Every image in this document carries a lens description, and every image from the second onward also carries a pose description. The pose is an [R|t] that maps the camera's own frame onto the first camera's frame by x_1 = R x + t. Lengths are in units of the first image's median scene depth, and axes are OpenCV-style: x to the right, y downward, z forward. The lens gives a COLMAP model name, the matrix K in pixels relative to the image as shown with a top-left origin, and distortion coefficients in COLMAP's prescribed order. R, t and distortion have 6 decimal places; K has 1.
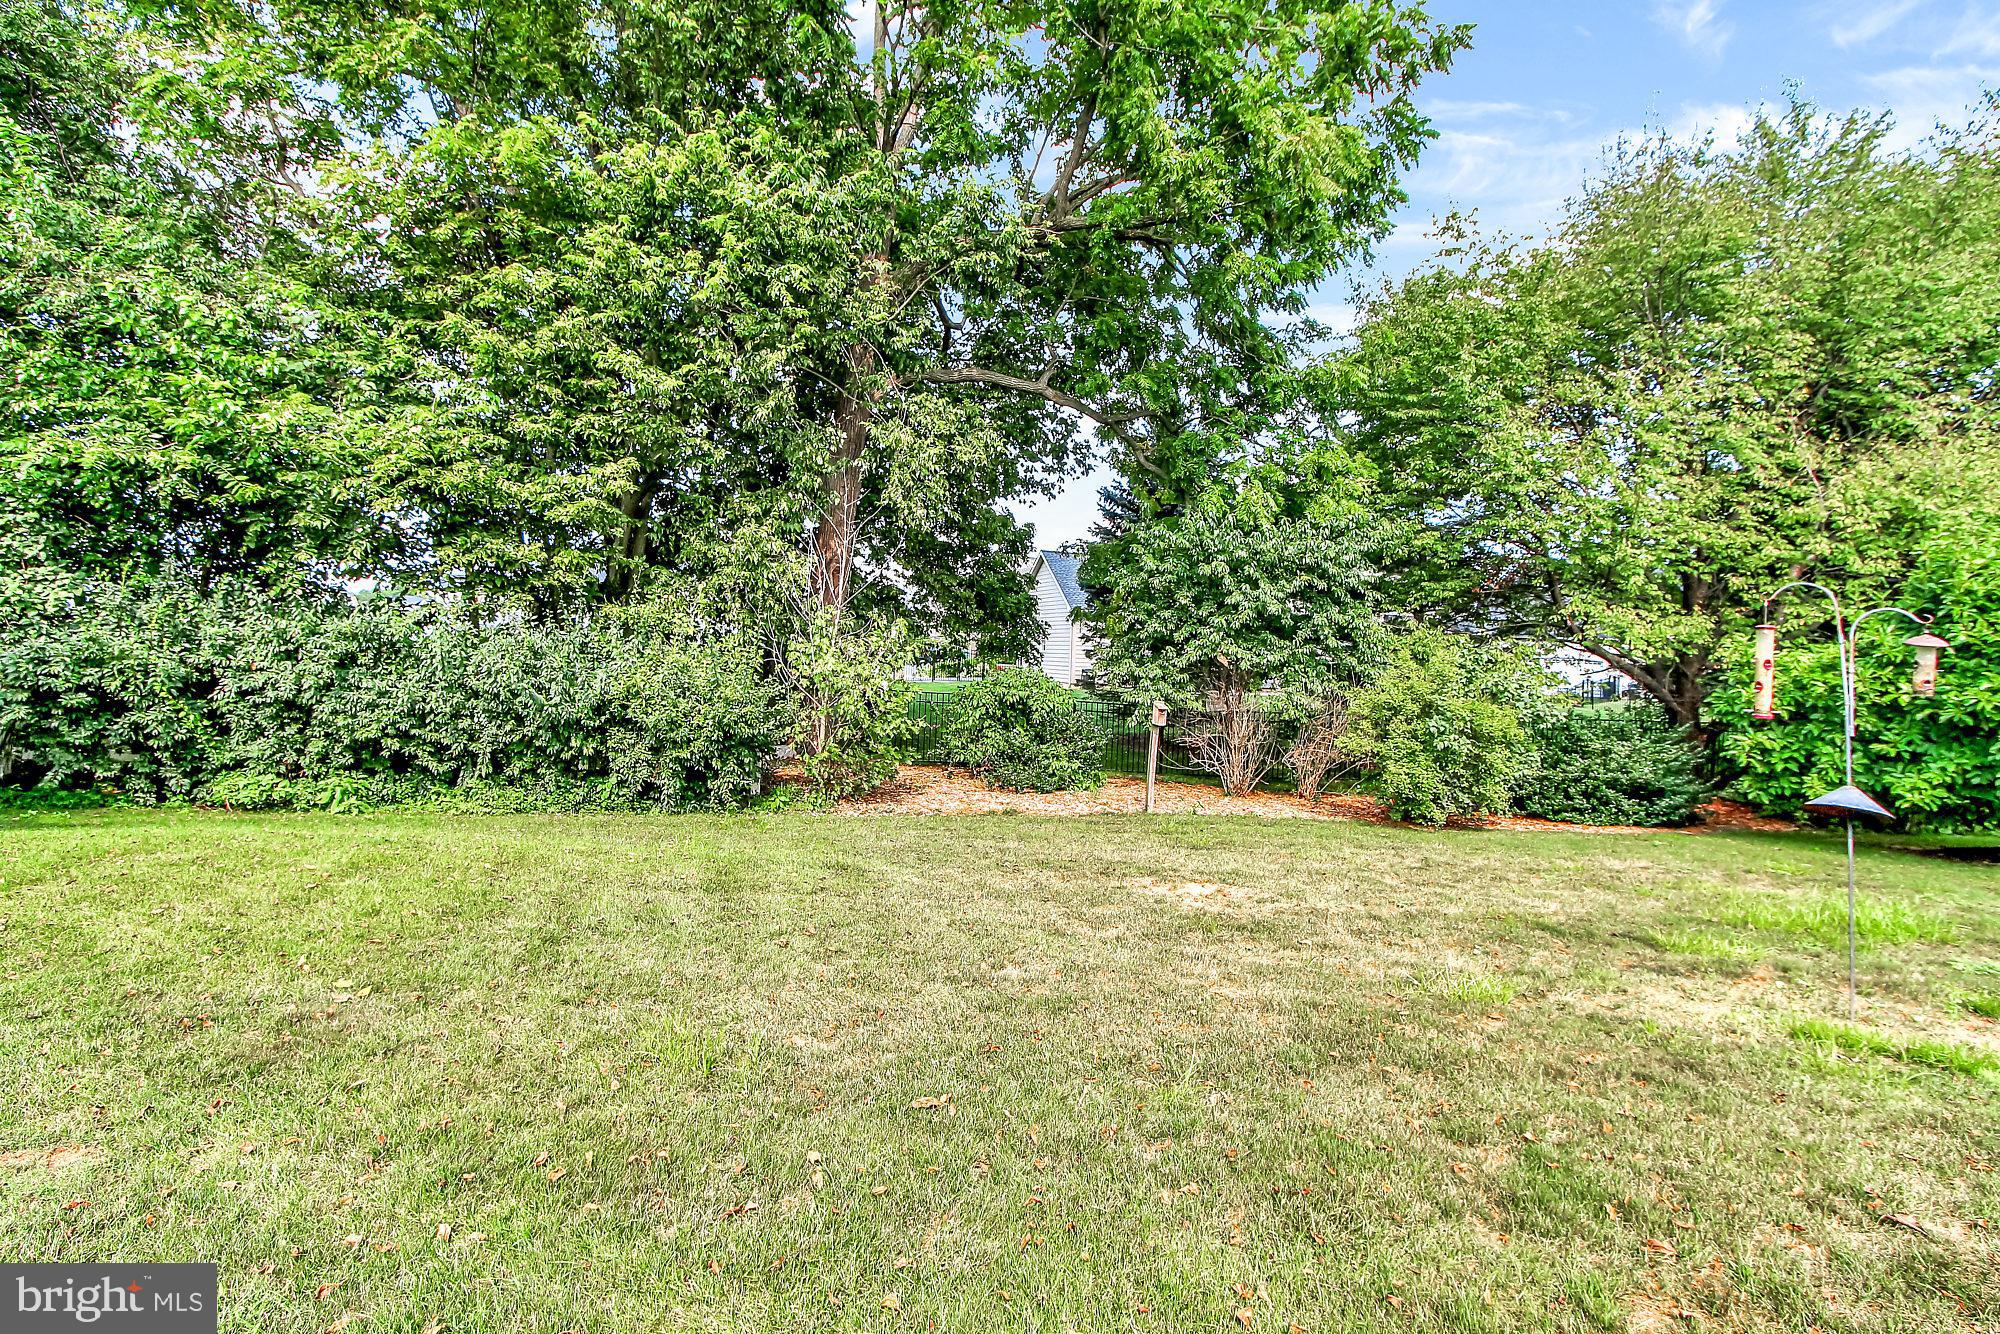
lens RADIAL K [[947.9, 0, 1005.8], [0, 947.9, 670.1], [0, 0, 1]] dist [-0.040296, 0.000610]
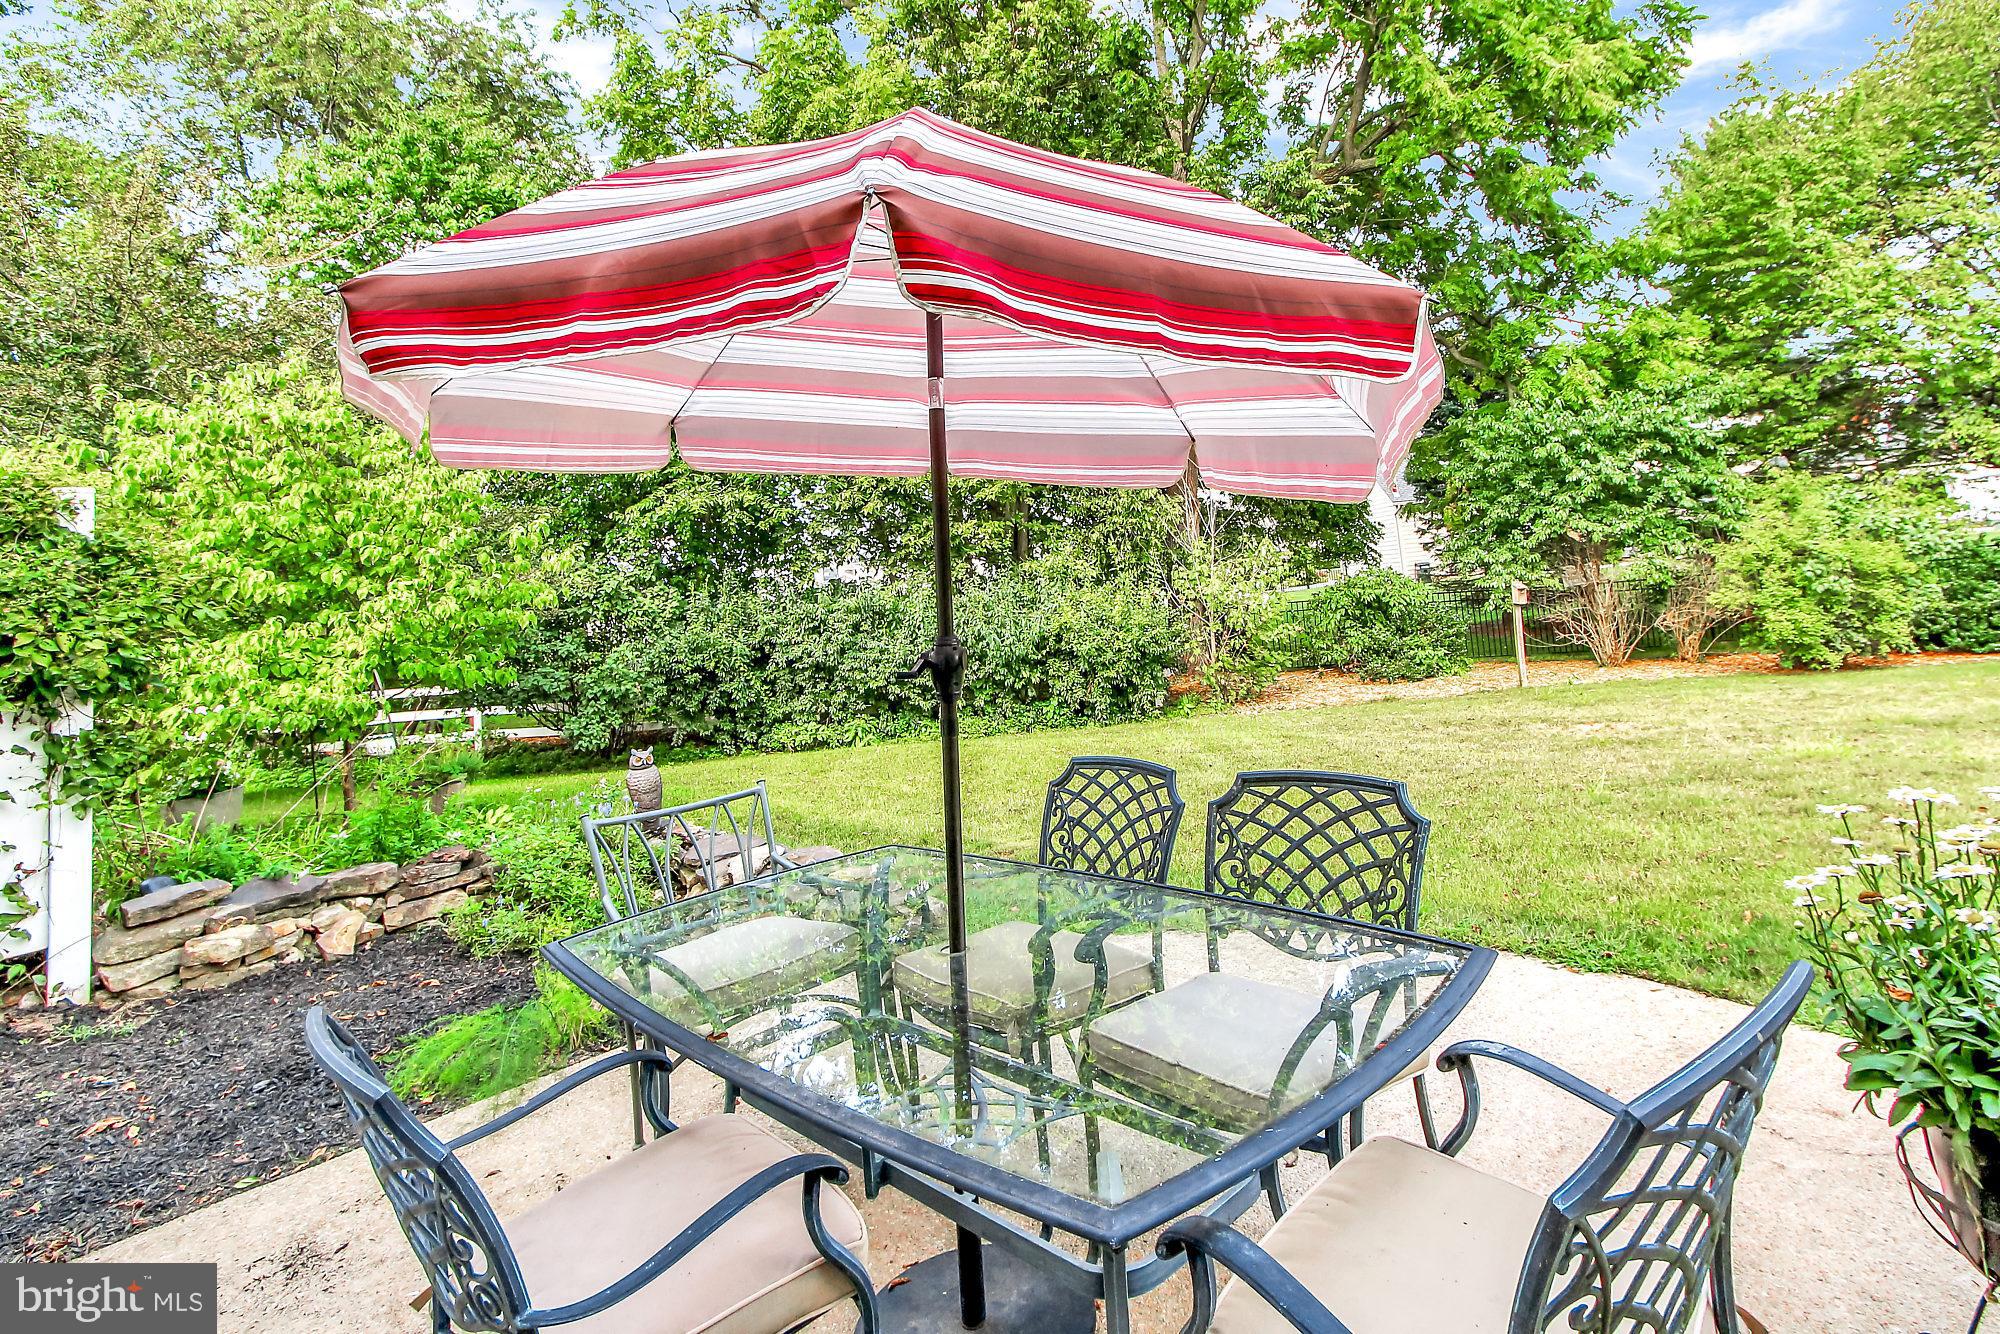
lens RADIAL K [[1043.1, 0, 1042.0], [0, 1043.1, 511.2], [0, 0, 1]] dist [-0.010506, 0.001933]
pose [[0.961165, -0.145069, -0.234771, -0.061573], [0.125546, 0.987418, -0.096150, -0.000035], [0.245765, 0.062942, 0.967284, -0.258055]]
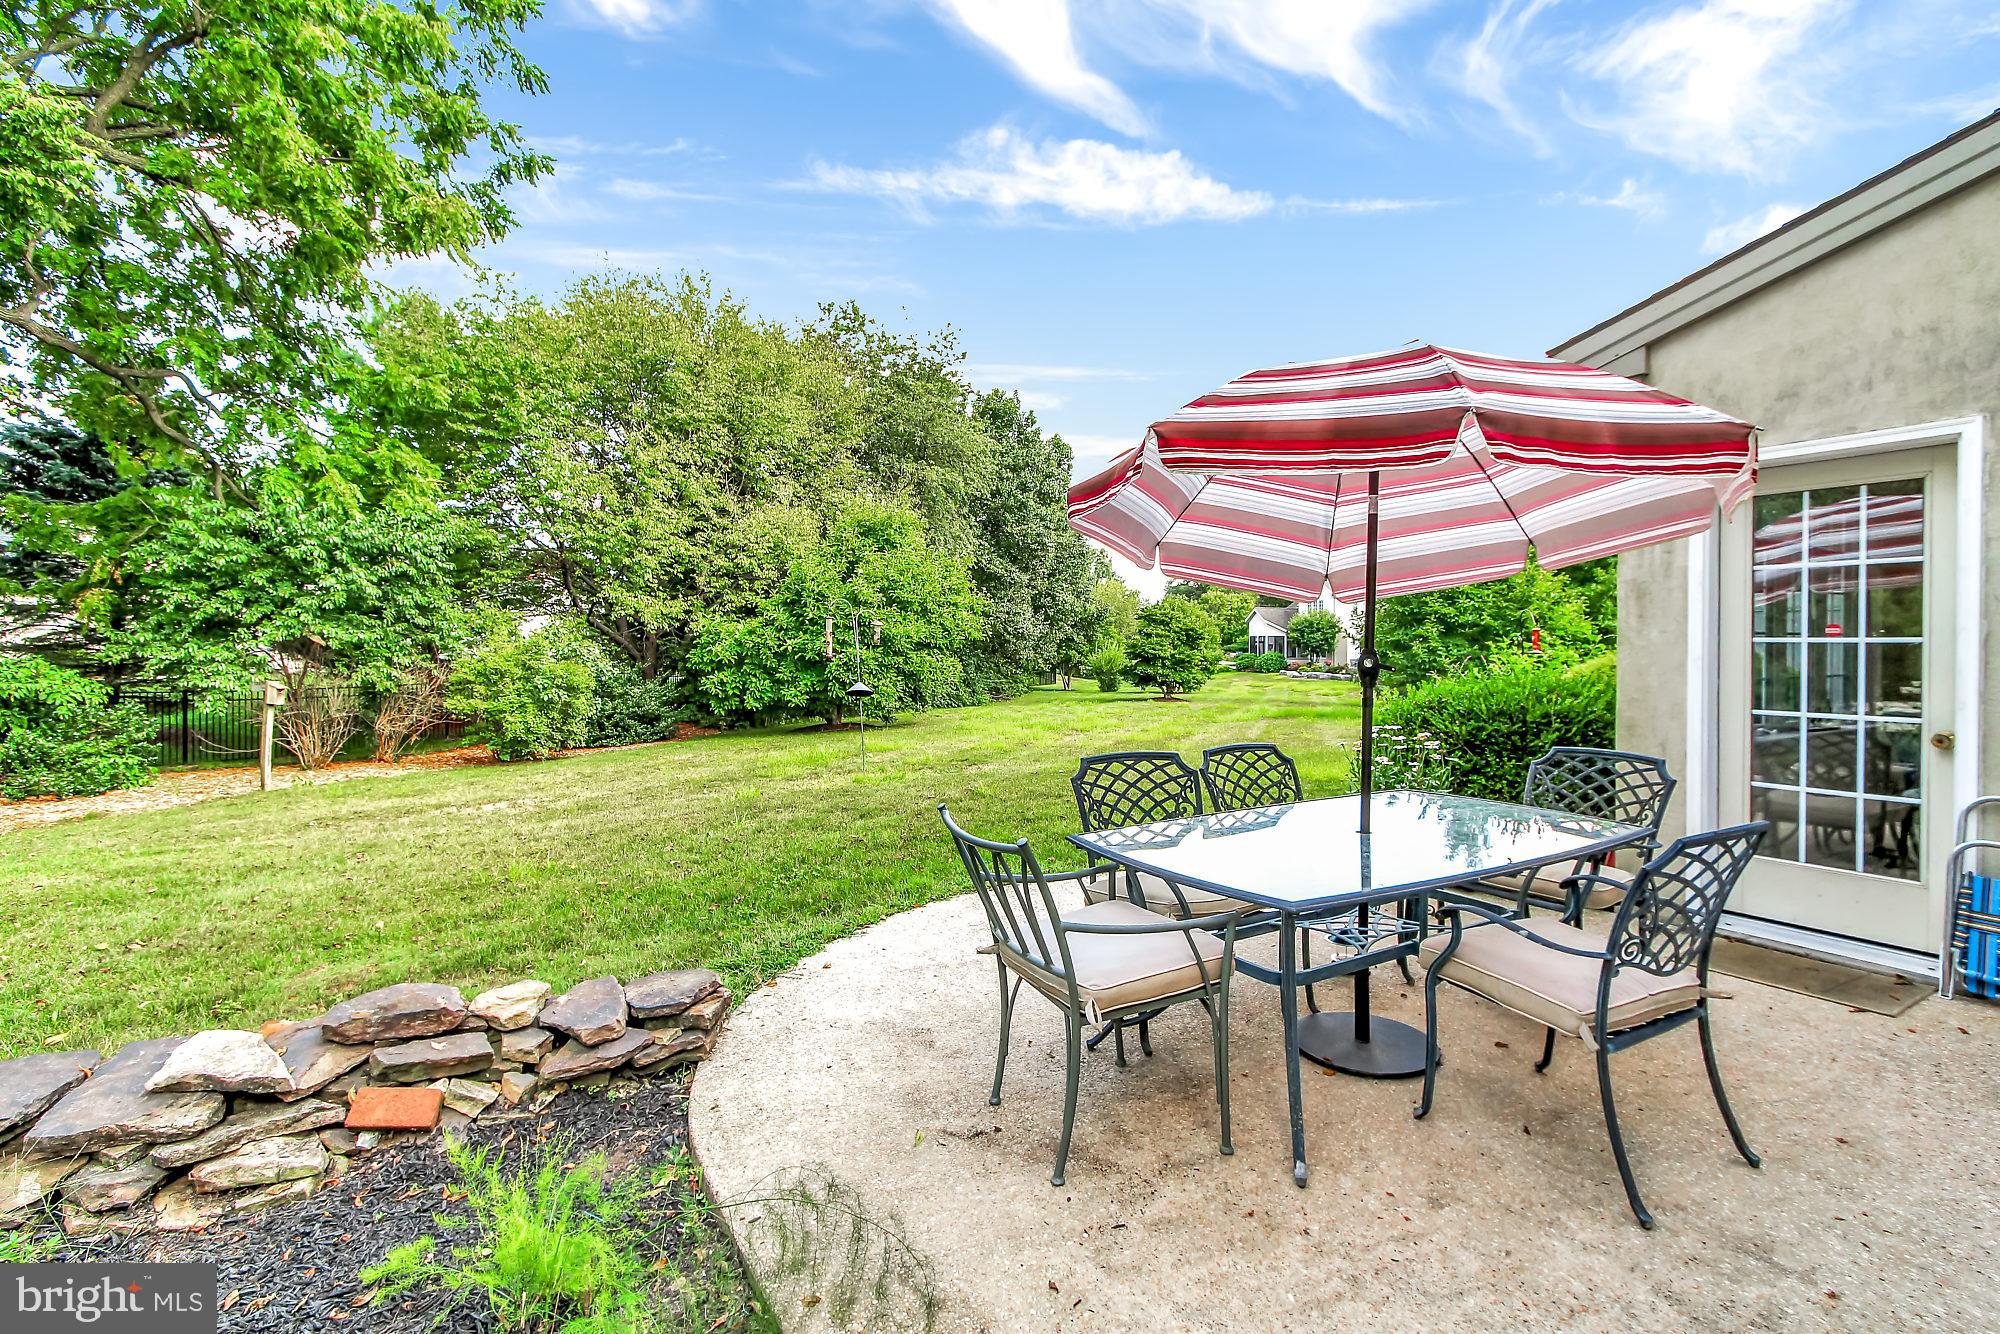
lens RADIAL K [[947.9, 0, 1001.9], [0, 947.9, 672.2], [0, 0, 1]] dist [-0.040296, 0.000610]
pose [[0.411177, -0.062024, 0.909443, -0.418271], [0.027970, 0.998071, 0.055423, -0.010384], [-0.911126, 0.002648, 0.412118, -0.124545]]
